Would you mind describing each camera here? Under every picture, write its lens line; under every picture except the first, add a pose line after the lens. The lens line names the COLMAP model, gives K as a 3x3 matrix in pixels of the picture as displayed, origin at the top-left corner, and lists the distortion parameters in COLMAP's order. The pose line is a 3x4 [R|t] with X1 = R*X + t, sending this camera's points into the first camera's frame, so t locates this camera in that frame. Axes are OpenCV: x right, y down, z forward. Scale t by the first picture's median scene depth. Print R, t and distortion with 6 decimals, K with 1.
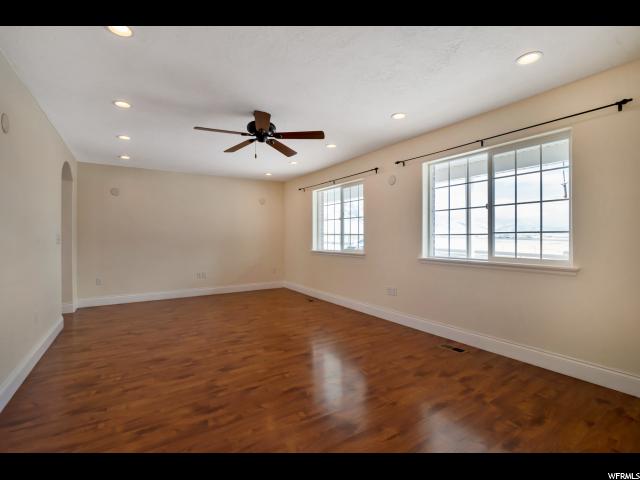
lens RADIAL K [[300.0, 0, 321.4], [0, 300.0, 238.9], [0, 0, 1]] dist [-0.020908, -0.000647]
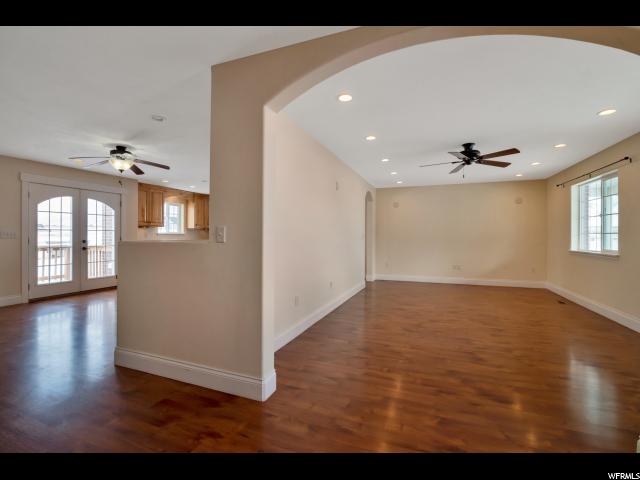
lens RADIAL K [[300.0, 0, 320.2], [0, 300.0, 238.8], [0, 0, 1]] dist [-0.020908, -0.000647]
pose [[0.597828, 0.008593, -0.801578, 0.272796], [-0.005522, 0.999963, 0.006601, 0.001658], [0.801605, 0.000480, 0.597854, -0.191732]]
